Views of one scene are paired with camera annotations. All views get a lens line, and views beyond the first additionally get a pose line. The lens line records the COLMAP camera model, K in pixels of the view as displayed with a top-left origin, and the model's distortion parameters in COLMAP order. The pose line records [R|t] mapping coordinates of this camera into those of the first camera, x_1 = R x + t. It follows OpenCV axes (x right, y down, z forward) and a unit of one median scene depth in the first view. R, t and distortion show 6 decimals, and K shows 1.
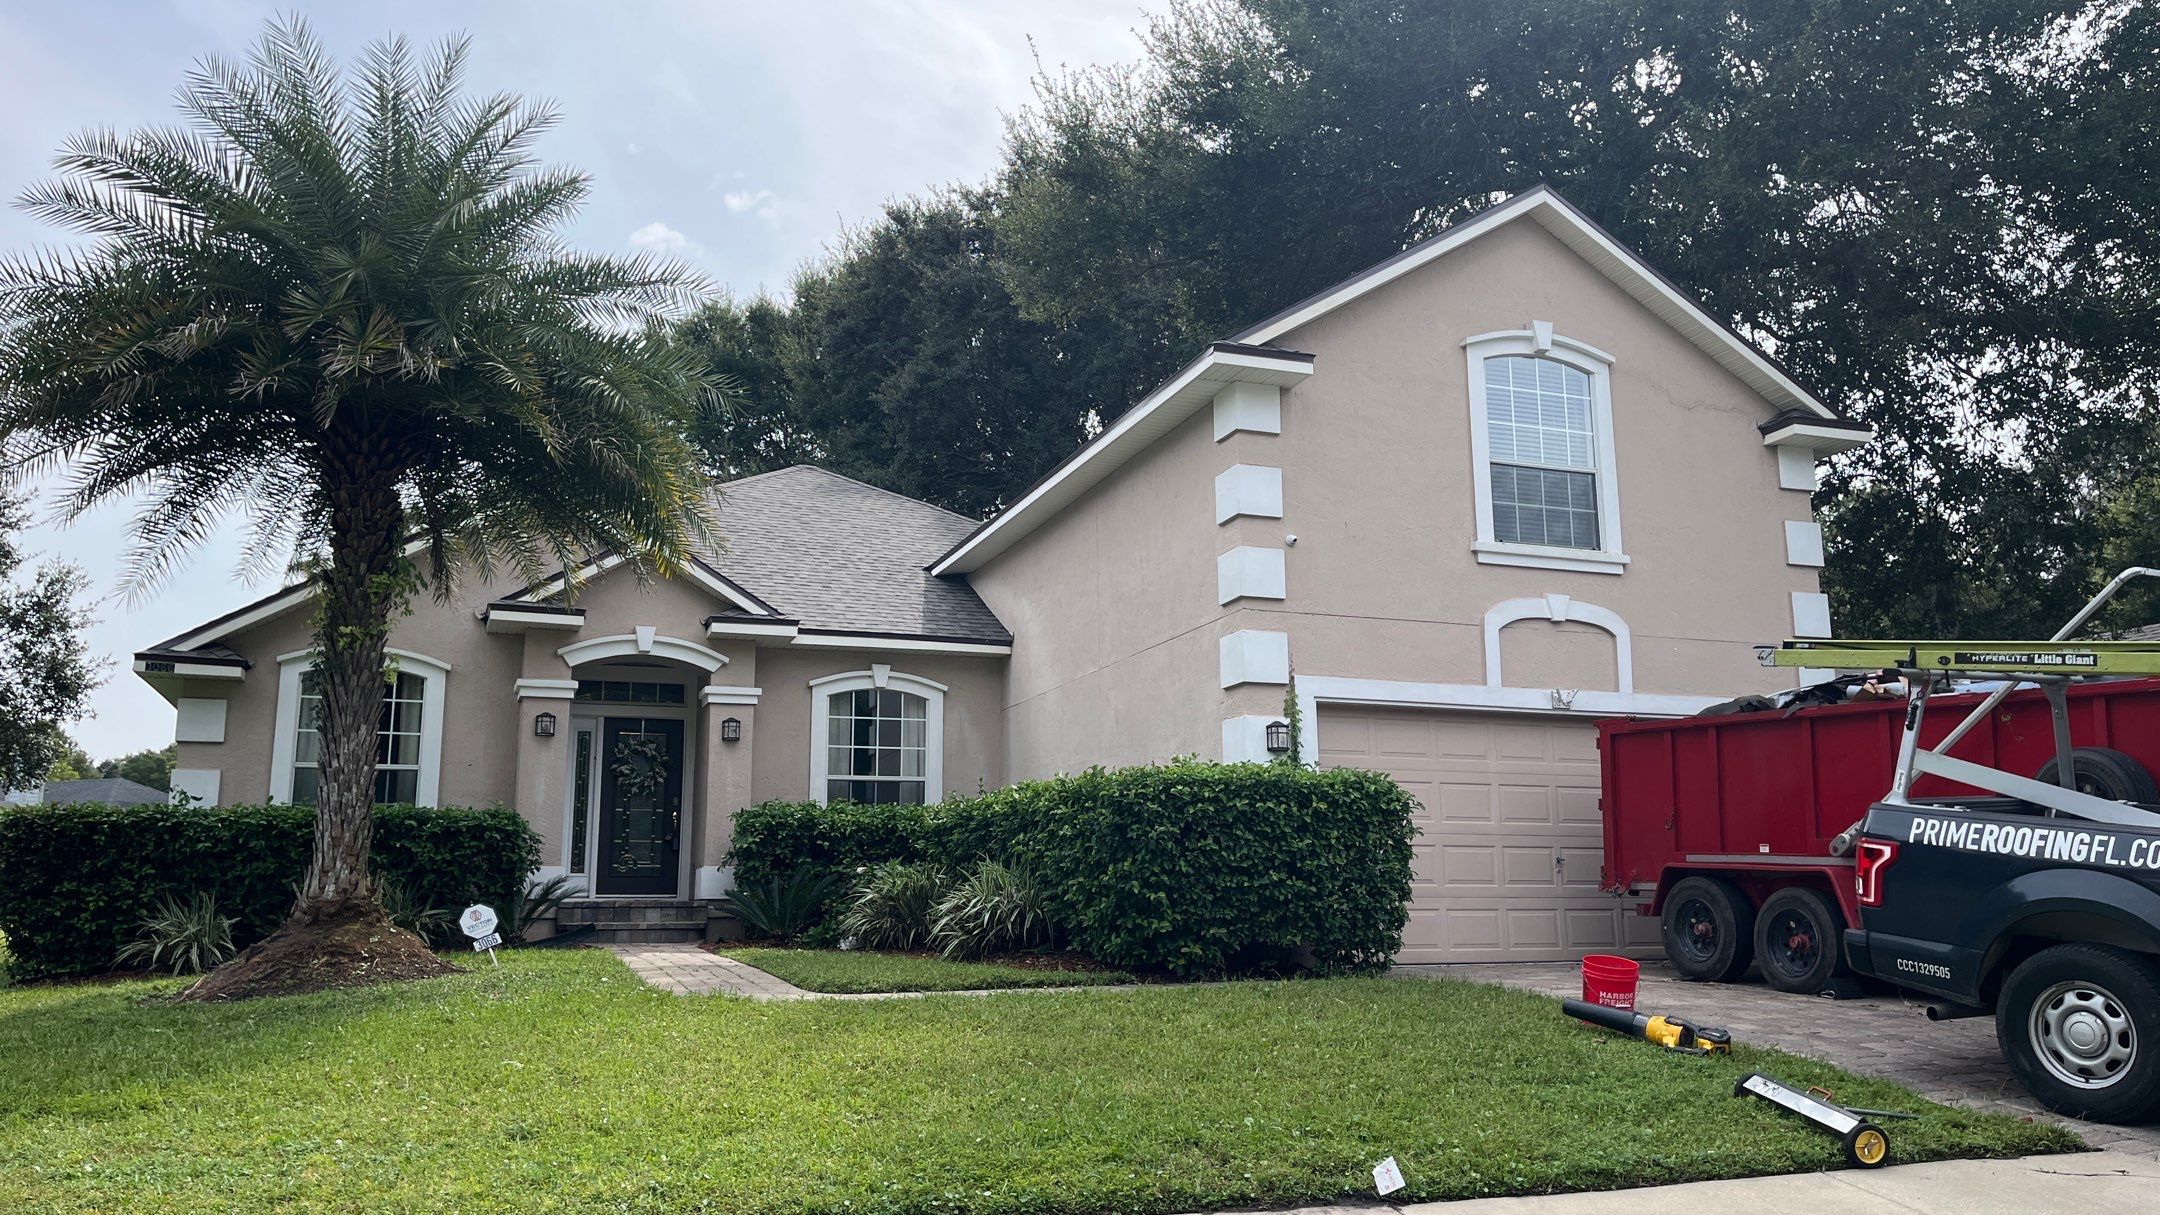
lens RADIAL K [[1596.6, 0, 1080.0], [0, 1596.6, 607.5], [0, 0, 1]] dist [-0.003900, 0.000152]
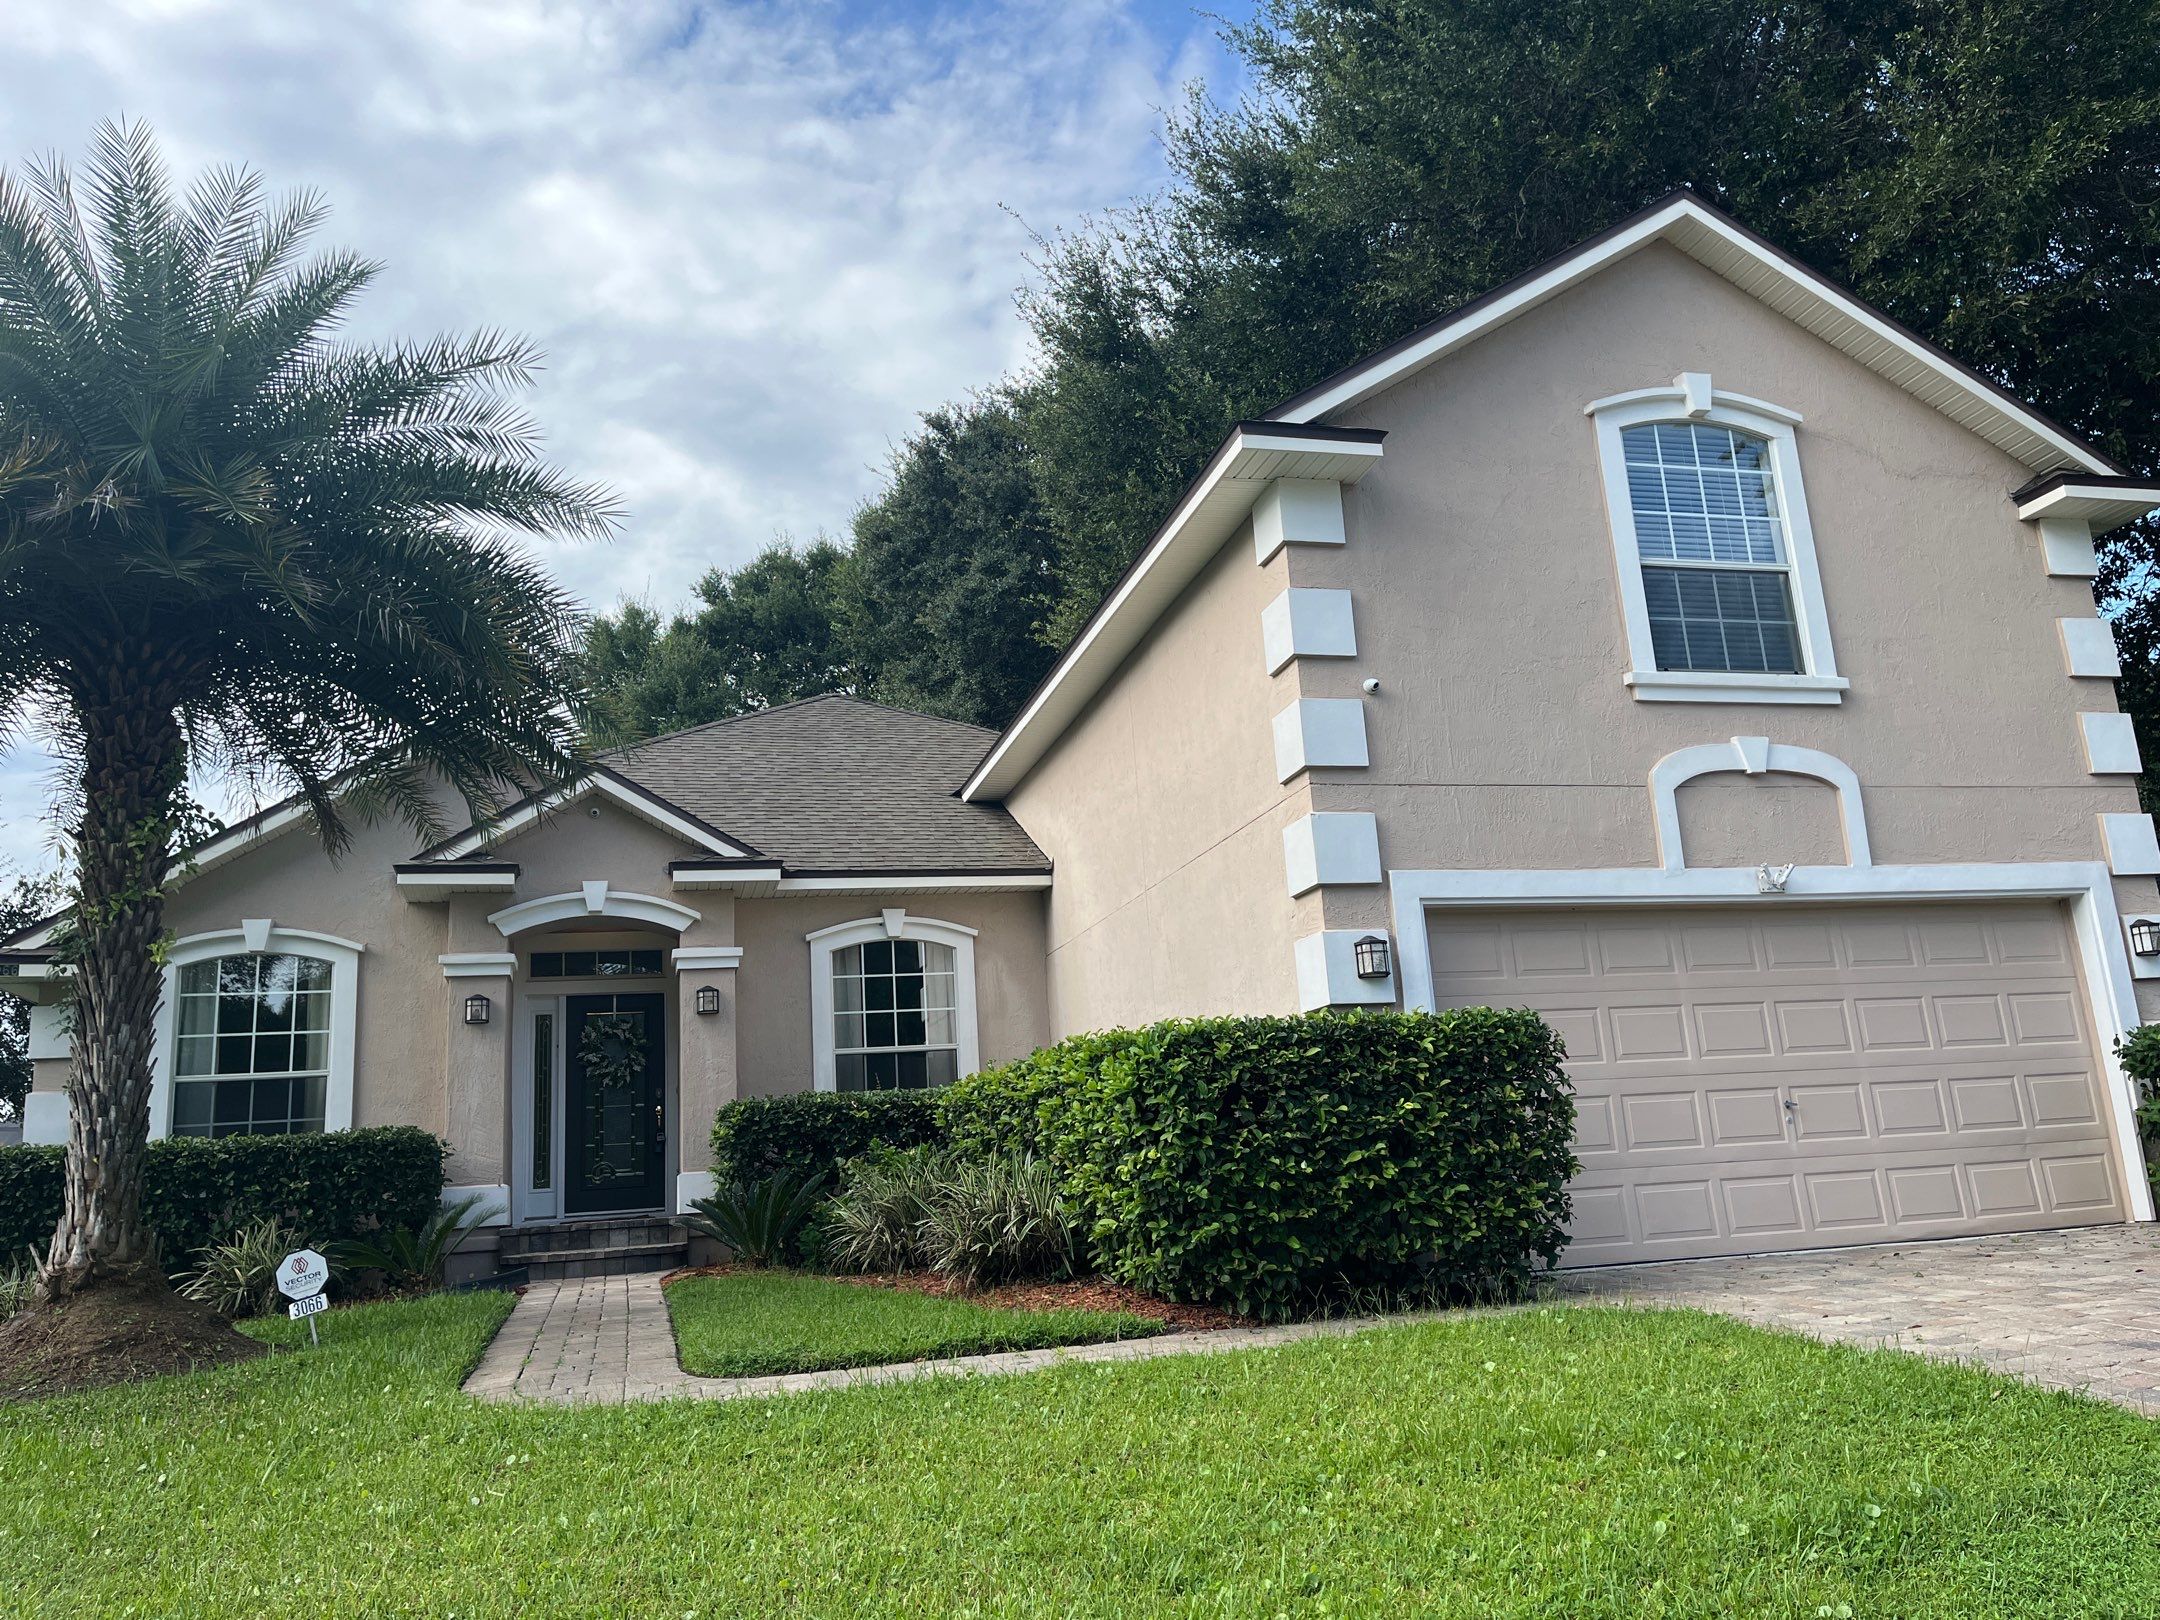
lens RADIAL K [[1605.6, 0, 1080.0], [0, 1605.6, 810.0], [0, 0, 1]] dist [0.003972, -0.002876]
pose [[0.993924, -0.075429, -0.080159, 0.043255], [0.072754, 0.996708, -0.035785, 0.023688], [0.082595, 0.029736, 0.996139, 0.206657]]
